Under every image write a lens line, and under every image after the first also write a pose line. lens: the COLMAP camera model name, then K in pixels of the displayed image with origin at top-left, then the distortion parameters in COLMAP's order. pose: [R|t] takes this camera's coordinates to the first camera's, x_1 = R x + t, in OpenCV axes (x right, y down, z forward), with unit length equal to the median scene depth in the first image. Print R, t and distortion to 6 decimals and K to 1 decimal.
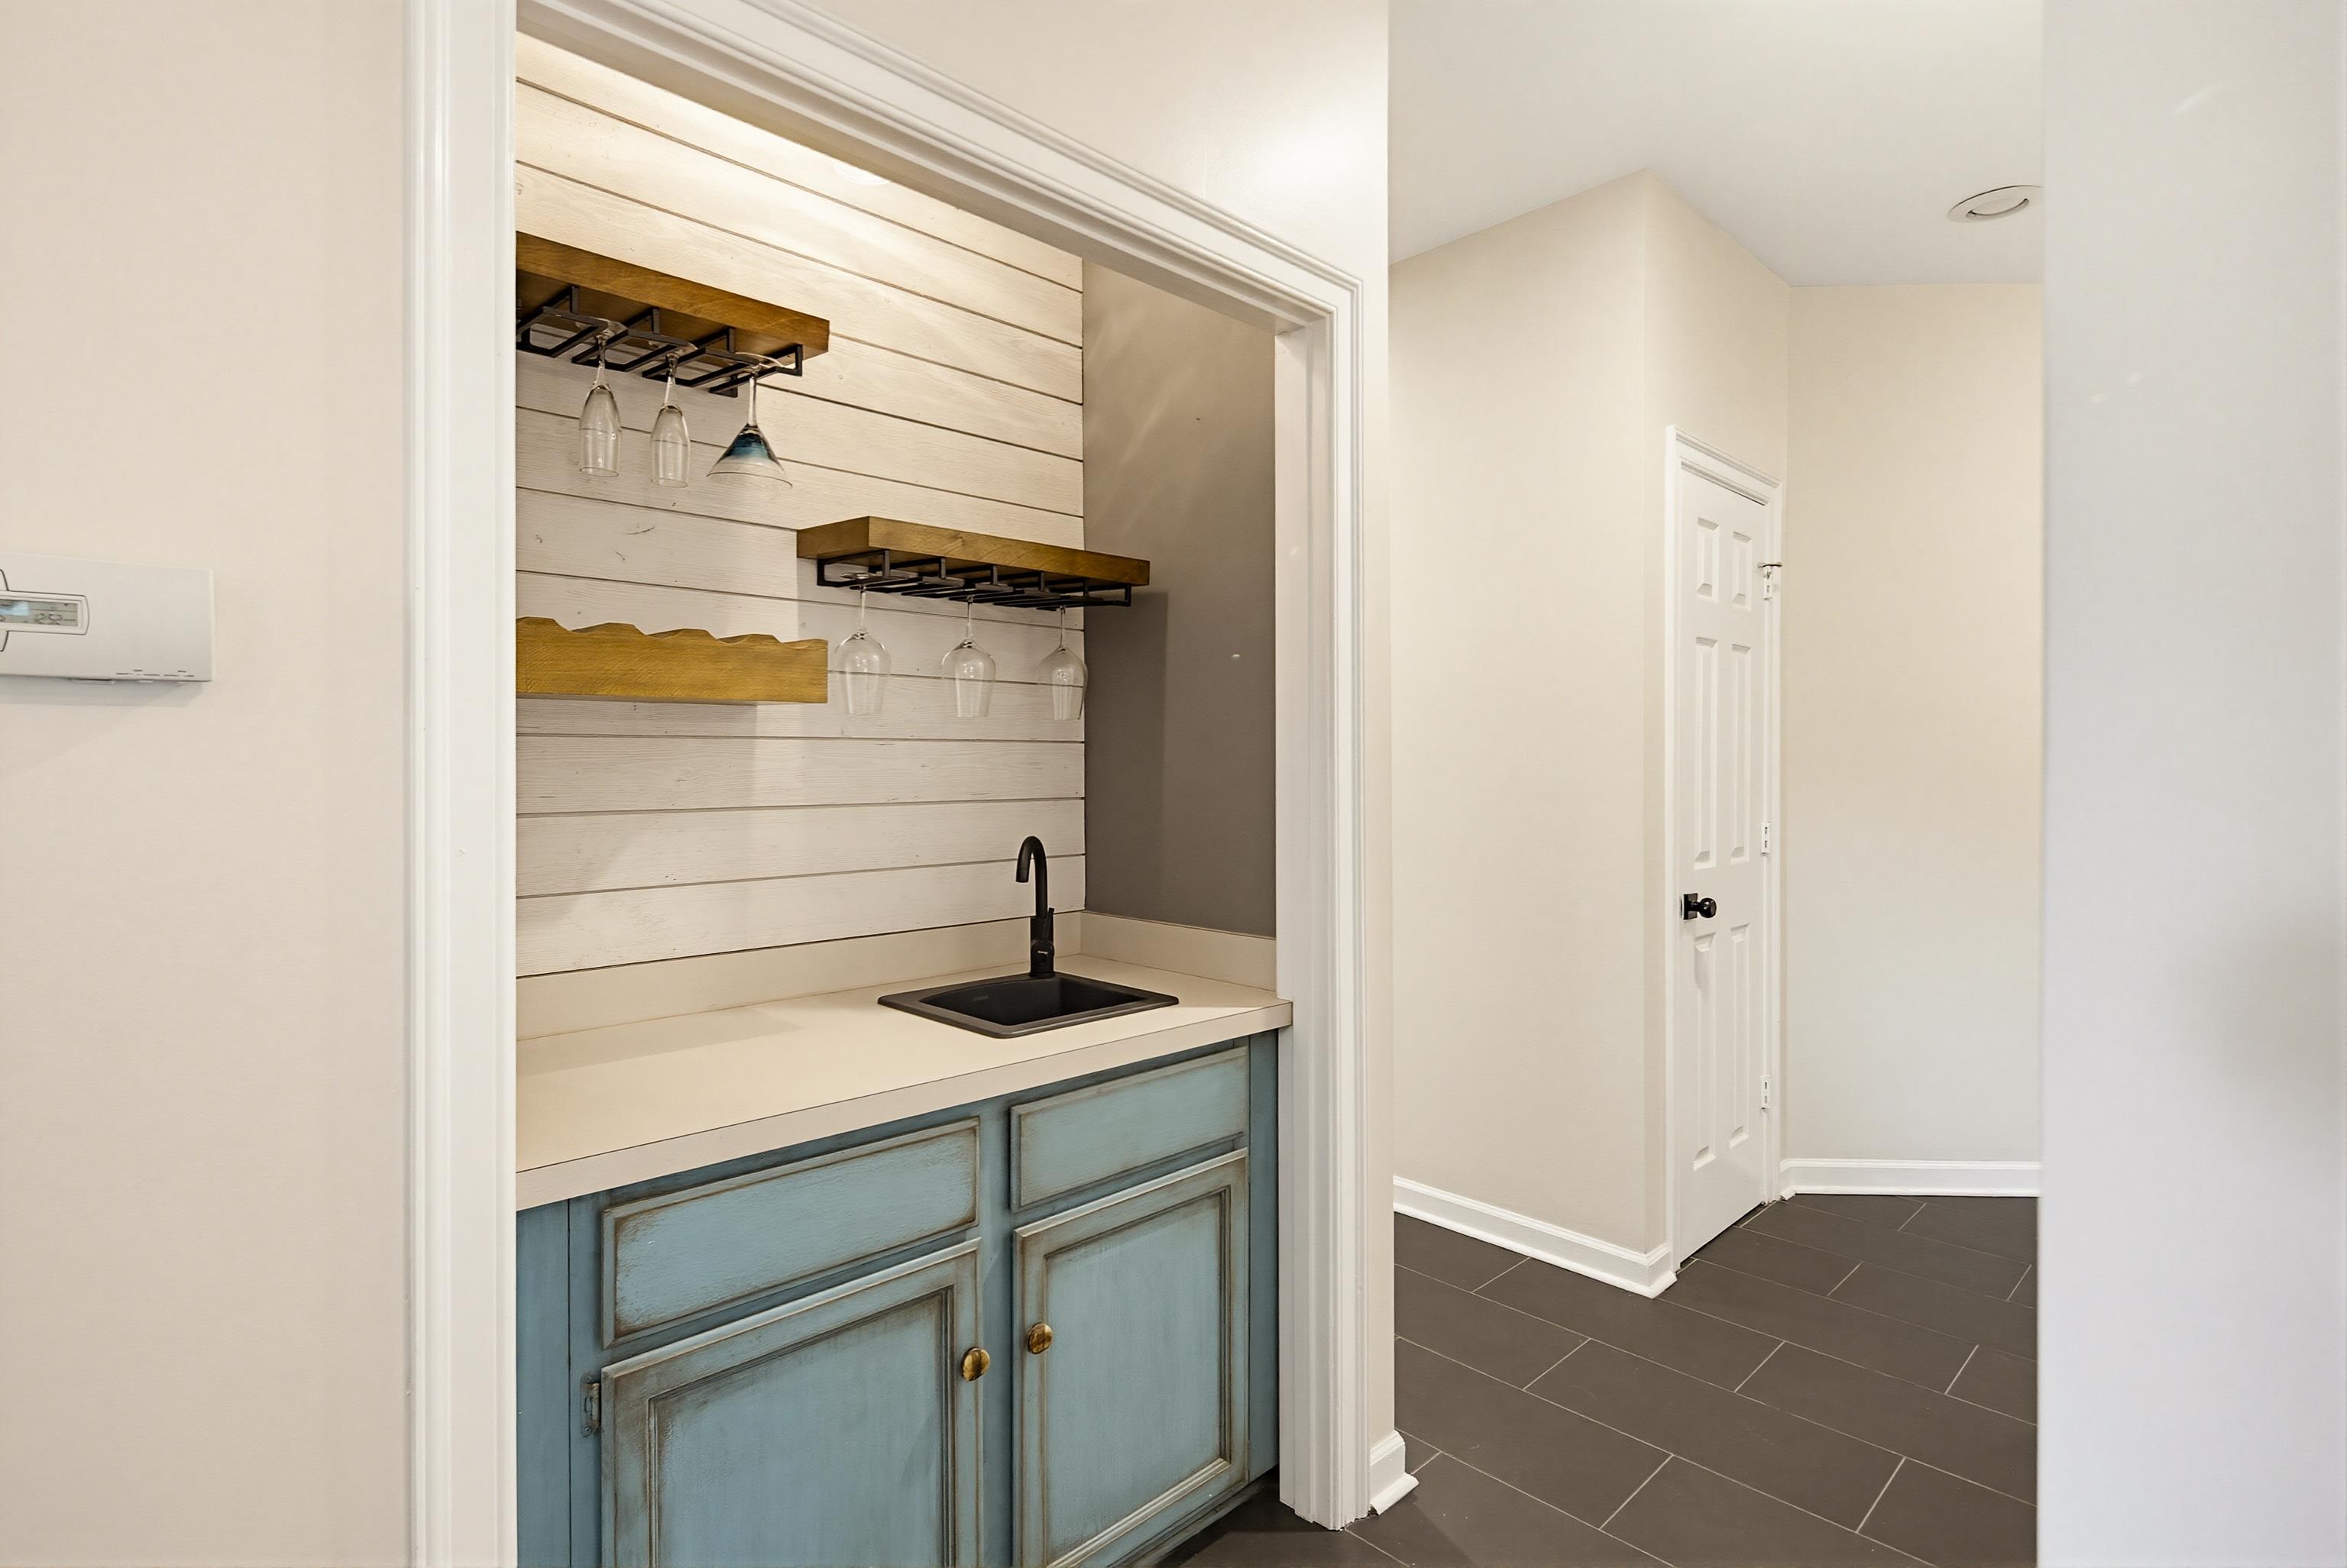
lens RADIAL K [[1121.9, 0, 1165.2], [0, 1121.9, 778.0], [0, 0, 1]] dist [-0.000157, -0.002745]
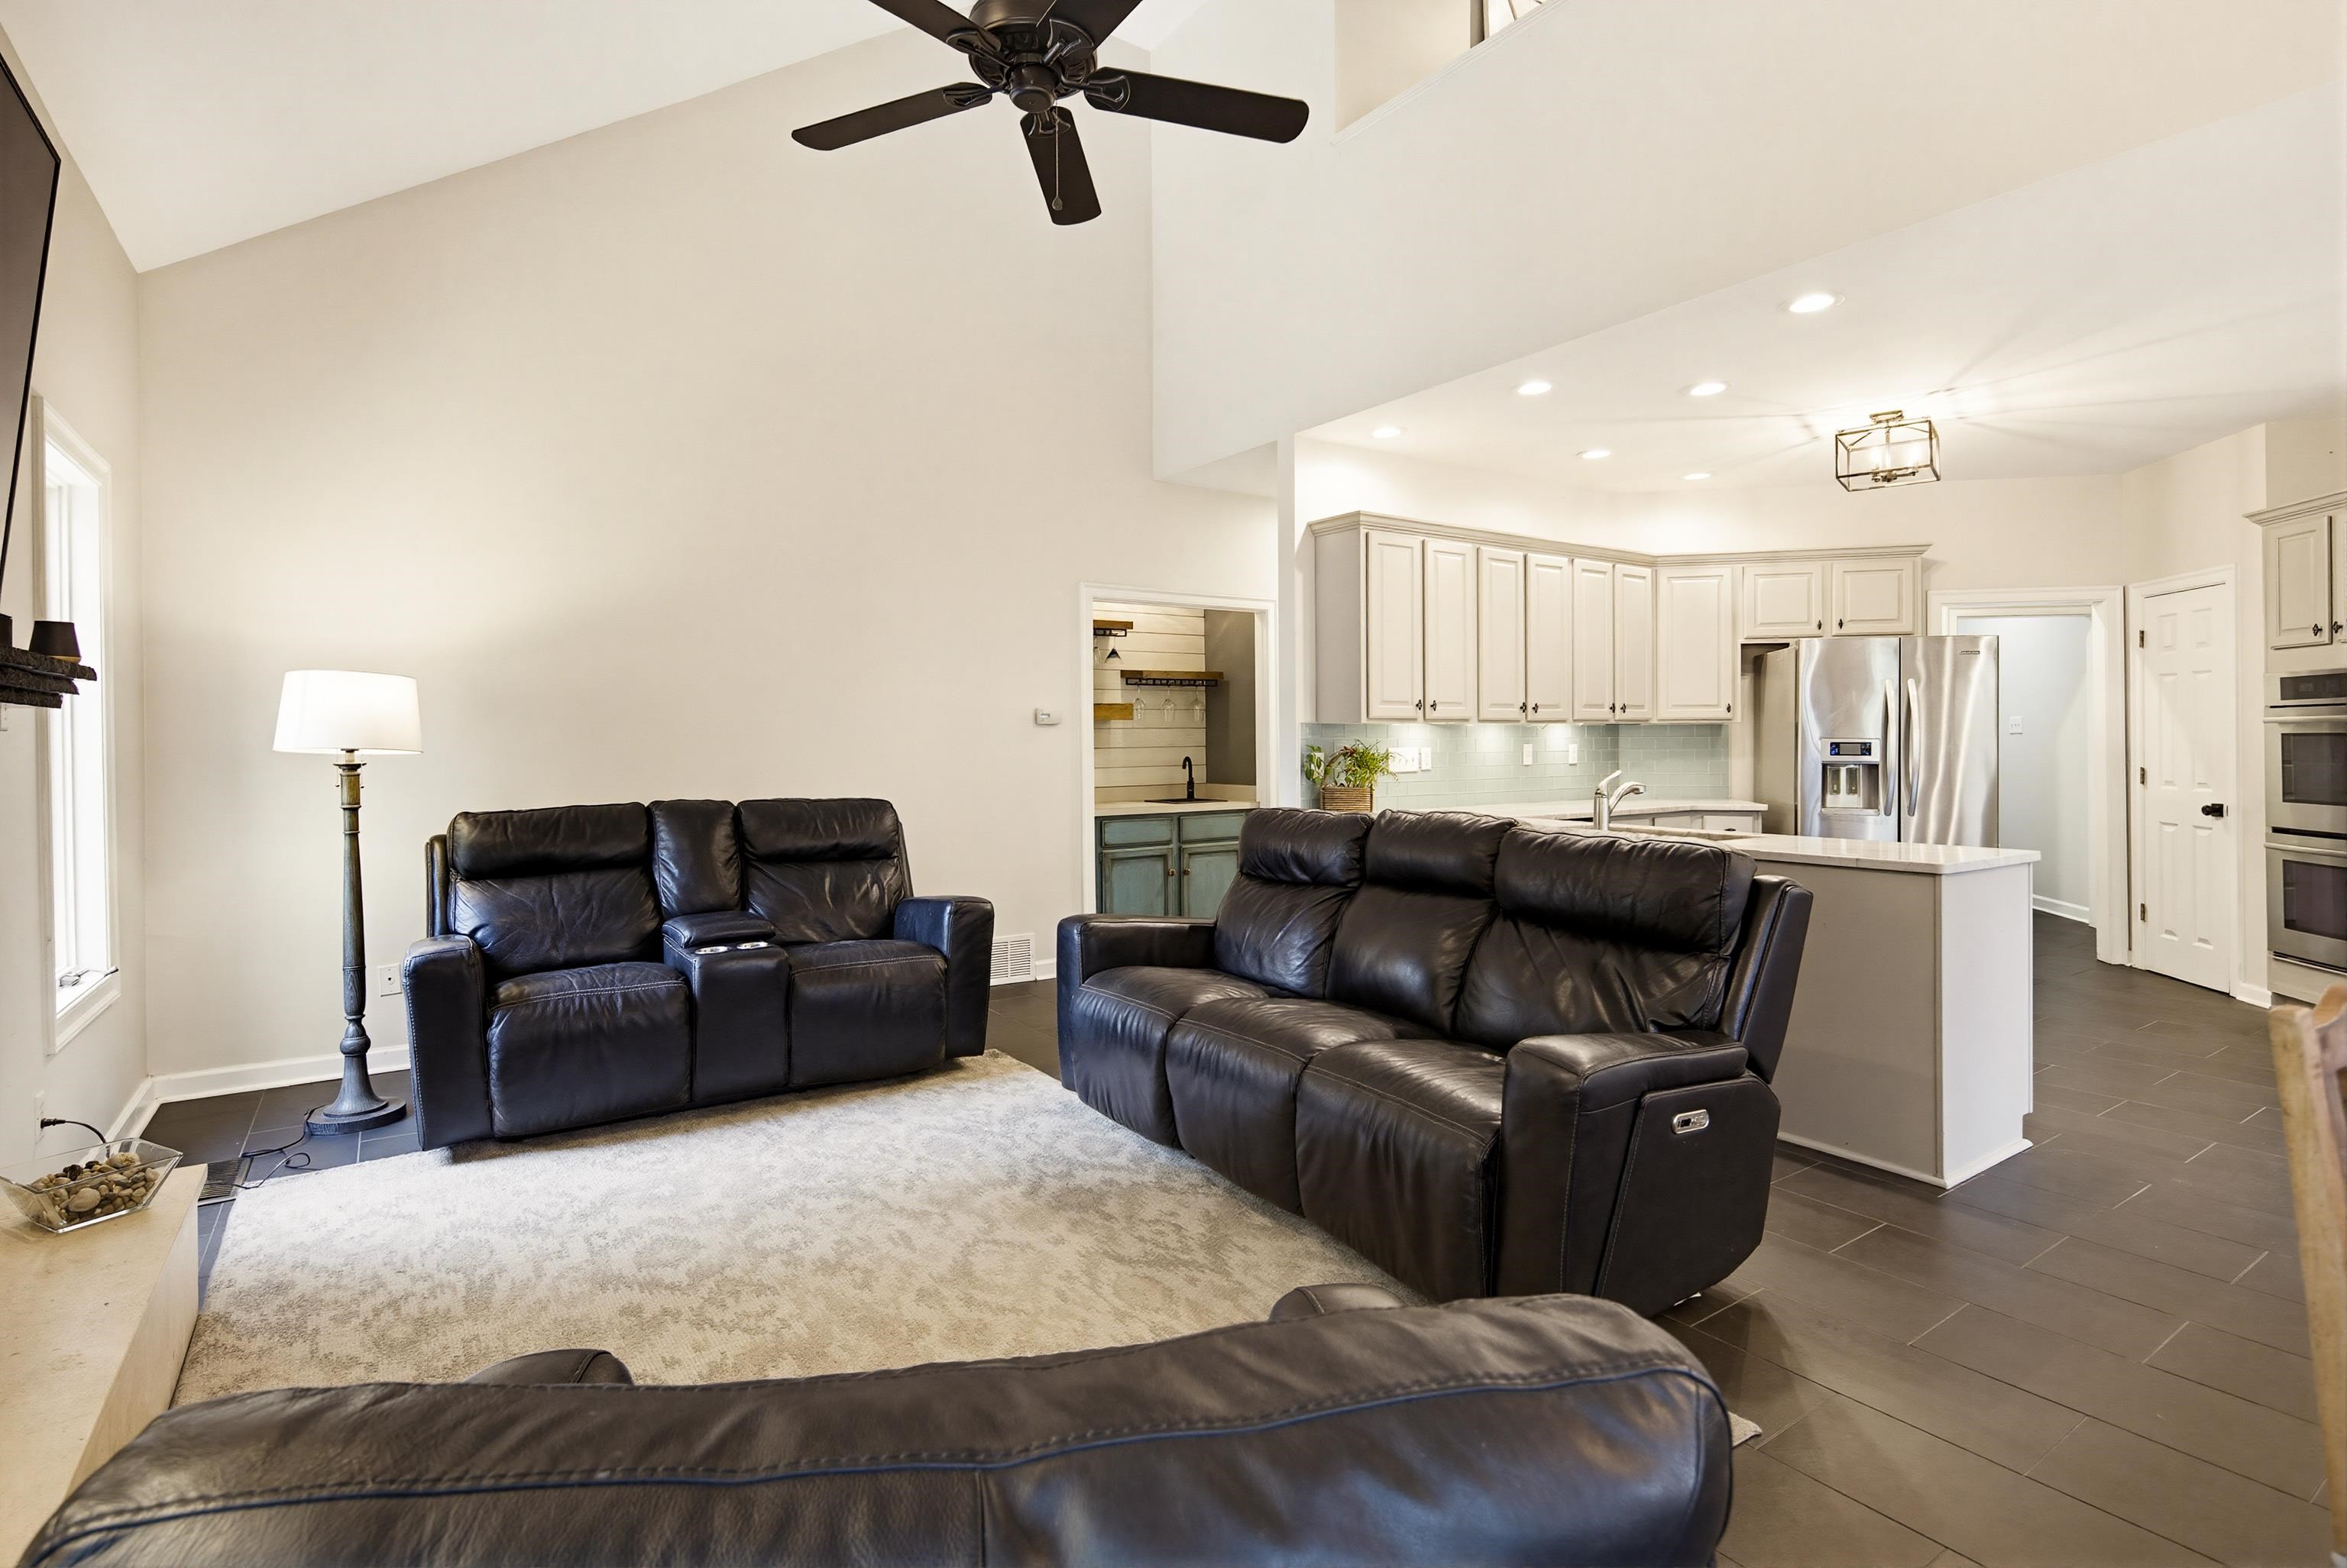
lens RADIAL K [[1121.9, 0, 1155.7], [0, 1121.9, 741.5], [0, 0, 1]] dist [-0.000157, -0.002745]
pose [[0.984942, -0.006339, -0.172771, 0.389721], [0.005821, 0.999977, -0.003505, 0.018458], [0.172789, 0.002446, 0.984956, -2.458716]]
